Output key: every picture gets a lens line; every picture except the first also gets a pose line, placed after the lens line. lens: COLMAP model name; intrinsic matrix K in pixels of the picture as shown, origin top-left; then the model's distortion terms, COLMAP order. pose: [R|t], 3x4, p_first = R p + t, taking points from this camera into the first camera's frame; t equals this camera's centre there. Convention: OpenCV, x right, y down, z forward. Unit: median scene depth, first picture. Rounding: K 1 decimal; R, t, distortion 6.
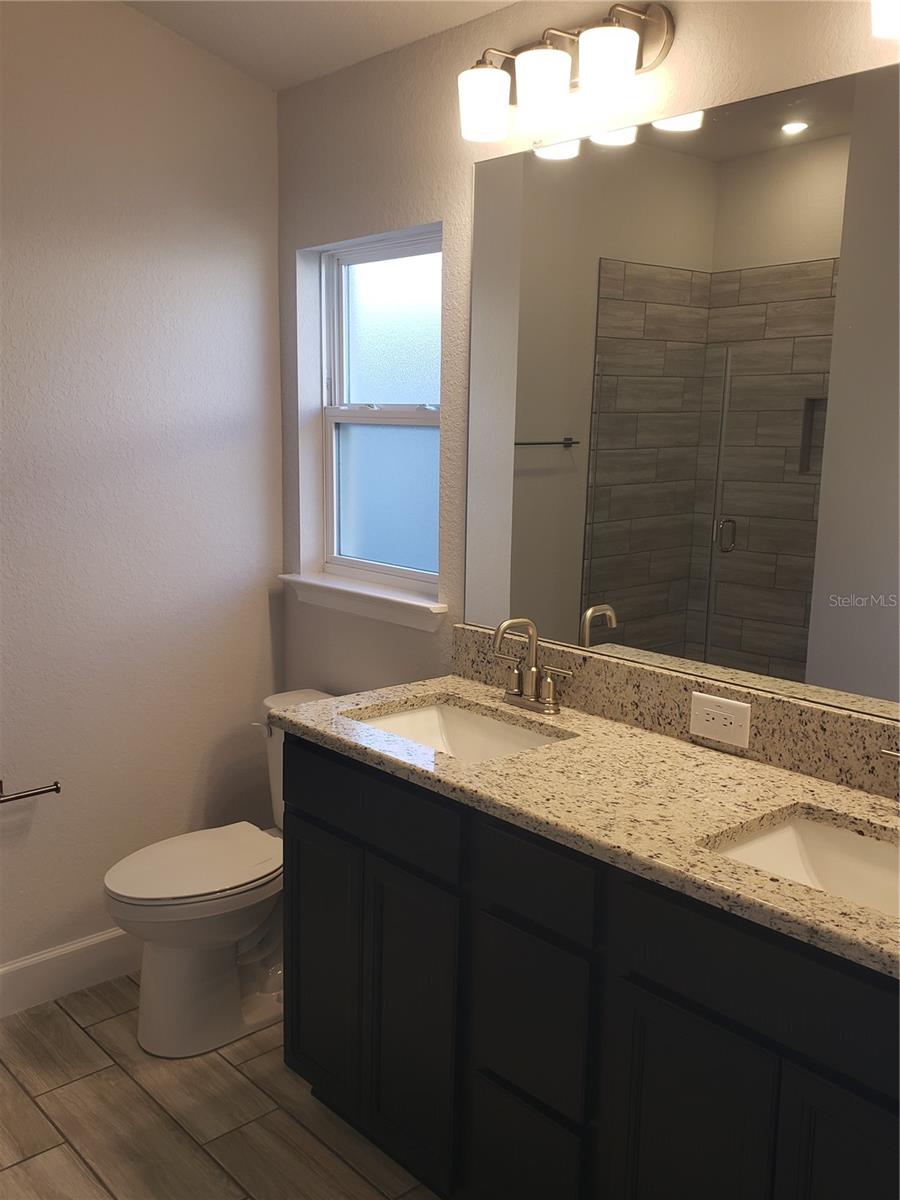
lens RADIAL K [[1107.9, 0, 450.0], [0, 1107.9, 600.0], [0, 0, 1]] dist [0.224097, -0.652057]
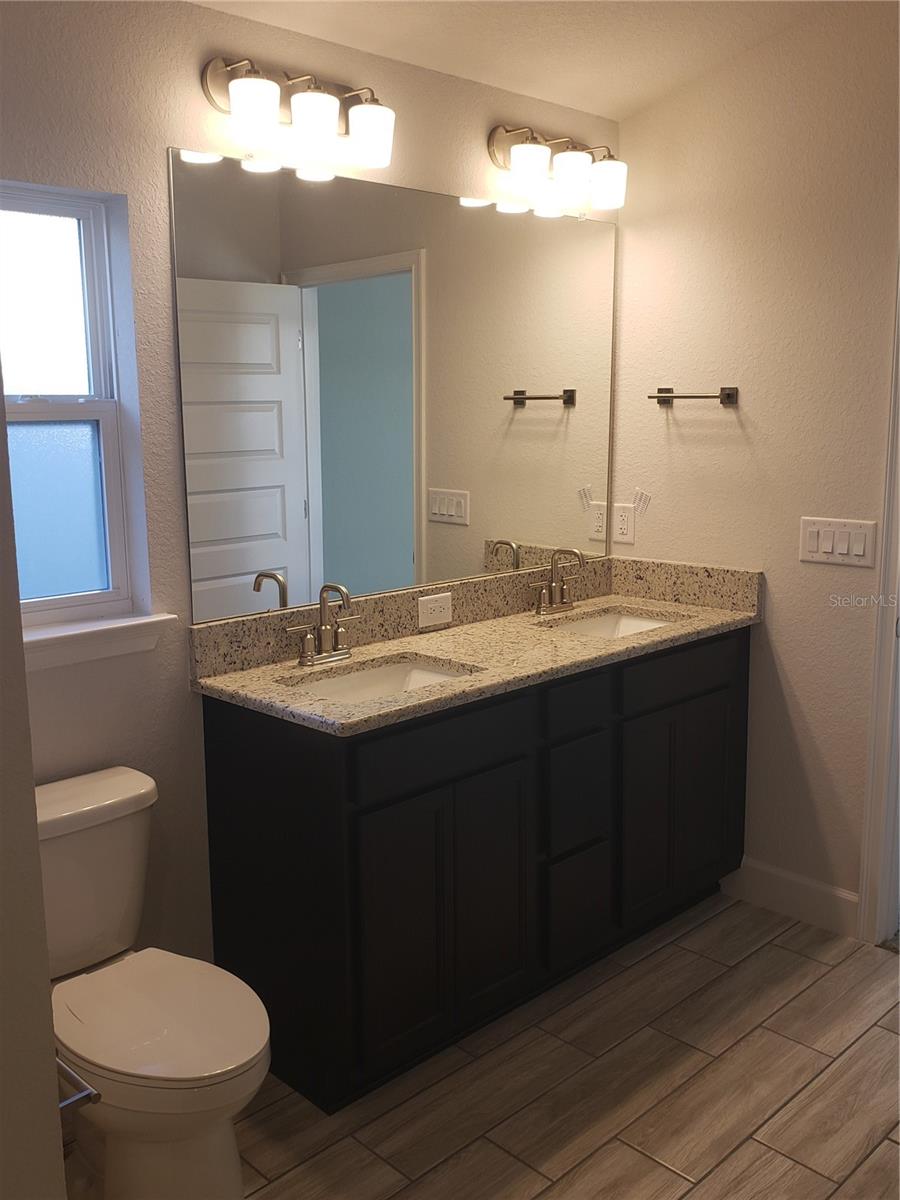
lens RADIAL K [[1107.9, 0, 450.0], [0, 1107.9, 600.0], [0, 0, 1]] dist [0.224097, -0.652057]
pose [[-0.060097, -0.188684, 0.980197, -1.100381], [0.175052, 0.964762, 0.196445, -0.175532], [-0.982723, 0.183392, -0.024950, 0.934794]]
